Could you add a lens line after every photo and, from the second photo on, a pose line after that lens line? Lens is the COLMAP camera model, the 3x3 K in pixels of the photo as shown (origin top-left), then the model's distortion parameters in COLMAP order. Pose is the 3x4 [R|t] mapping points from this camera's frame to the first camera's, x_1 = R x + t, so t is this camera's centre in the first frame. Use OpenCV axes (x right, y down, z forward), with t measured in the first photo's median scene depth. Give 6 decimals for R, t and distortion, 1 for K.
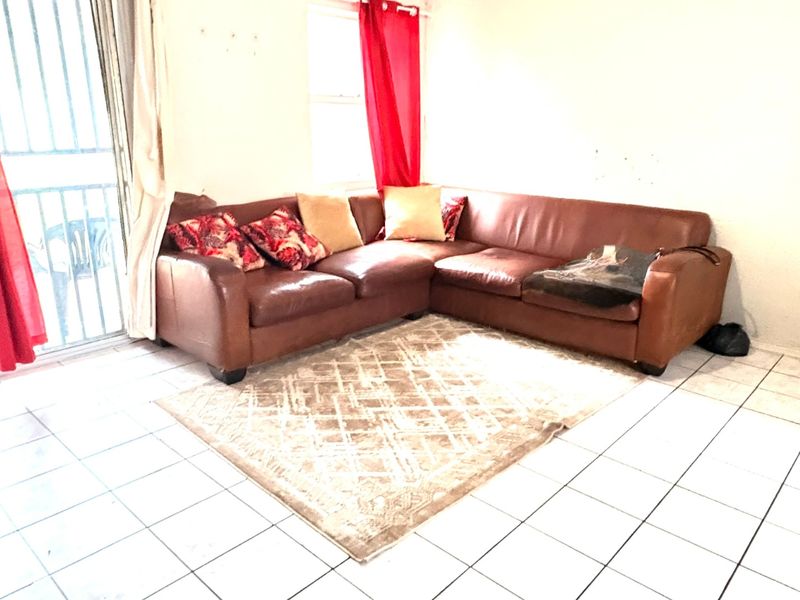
lens RADIAL K [[588.8, 0, 400.1], [0, 588.8, 302.0], [0, 0, 1]] dist [-0.005725, 0.001364]
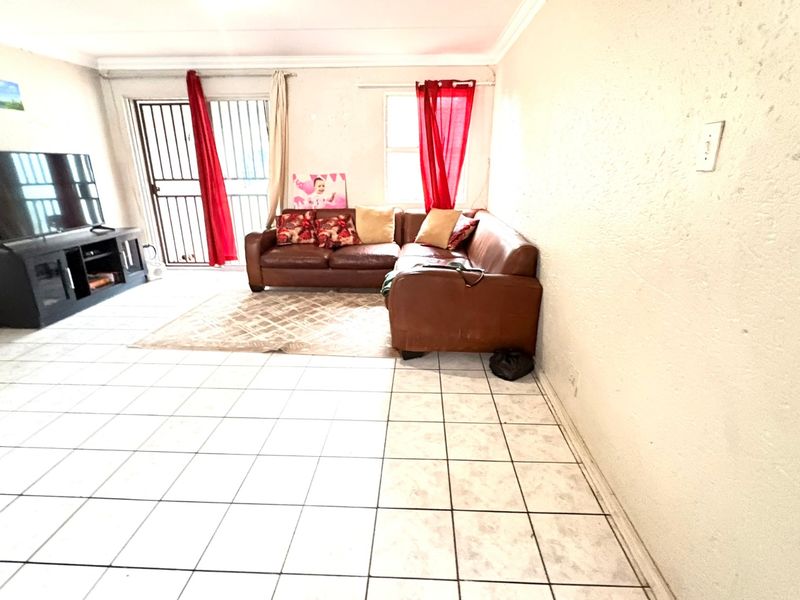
lens RADIAL K [[421.2, 0, 400.4], [0, 421.2, 299.3], [0, 0, 1]] dist [0.003720, -0.001505]
pose [[0.646265, 0.223702, -0.729589, 1.058072], [-0.216385, 0.970546, 0.105910, -0.097246], [0.731792, 0.089426, 0.675636, 0.350905]]
